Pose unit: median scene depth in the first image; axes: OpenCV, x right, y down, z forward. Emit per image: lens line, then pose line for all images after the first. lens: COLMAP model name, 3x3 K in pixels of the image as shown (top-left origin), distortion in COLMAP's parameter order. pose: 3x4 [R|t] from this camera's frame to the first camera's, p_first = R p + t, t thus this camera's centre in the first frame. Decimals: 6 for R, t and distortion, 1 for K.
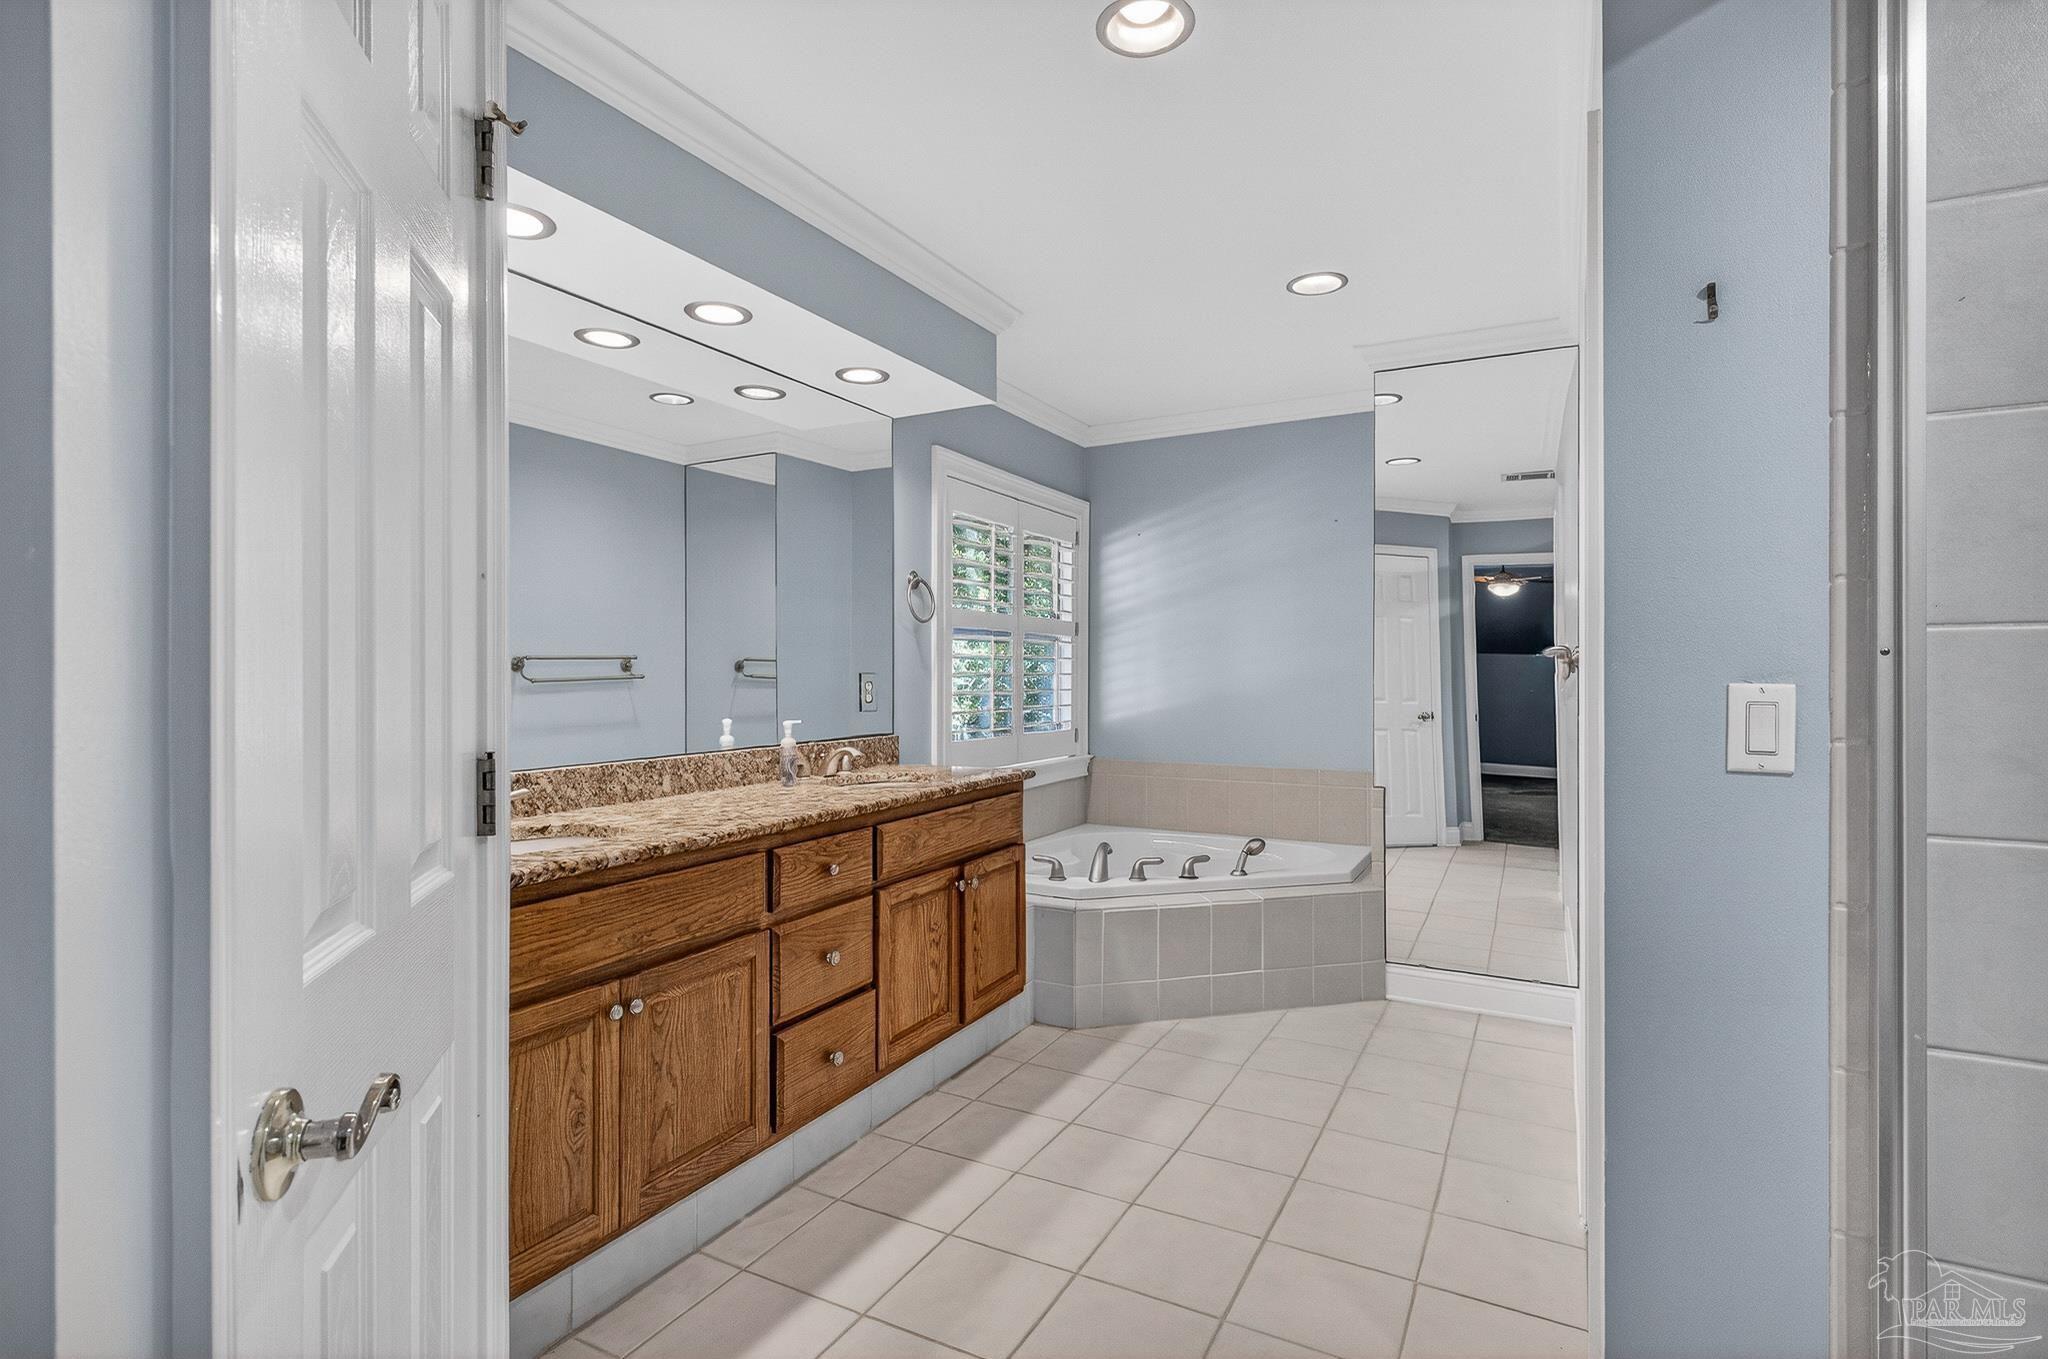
lens RADIAL K [[1013.6, 0, 1021.3], [0, 1013.6, 674.8], [0, 0, 1]] dist [0.008499, -0.001447]
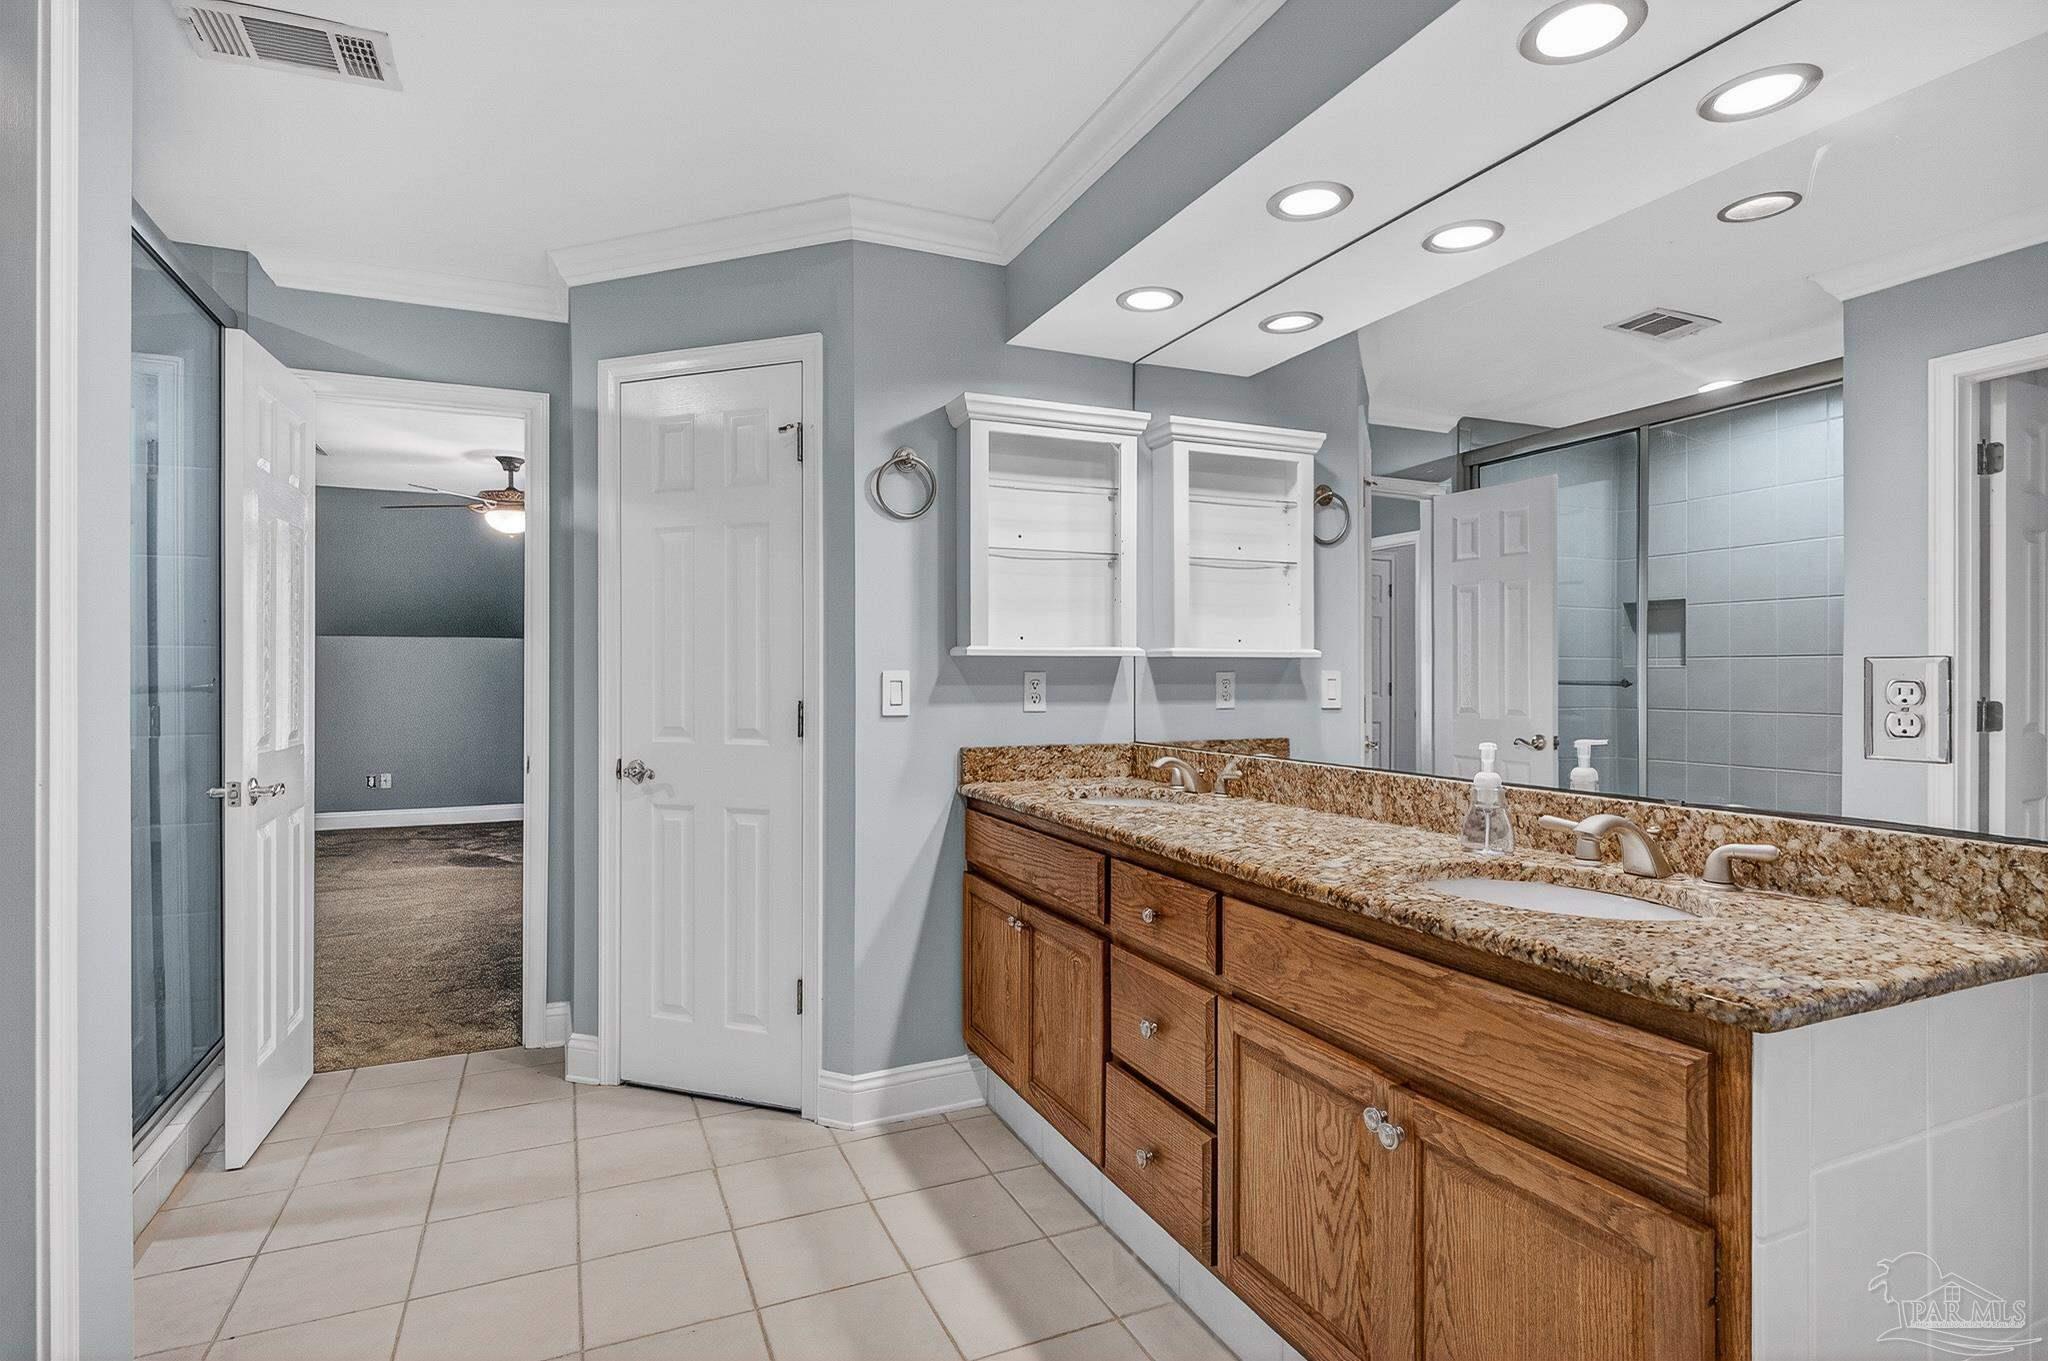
lens RADIAL K [[1013.6, 0, 1017.8], [0, 1013.6, 674.5], [0, 0, 1]] dist [0.008499, -0.001447]
pose [[-0.612161, 0.001100, -0.790733, 0.444496], [-0.002226, 0.999993, 0.003115, 0.004497], [0.790730, 0.003667, -0.612154, 1.264286]]
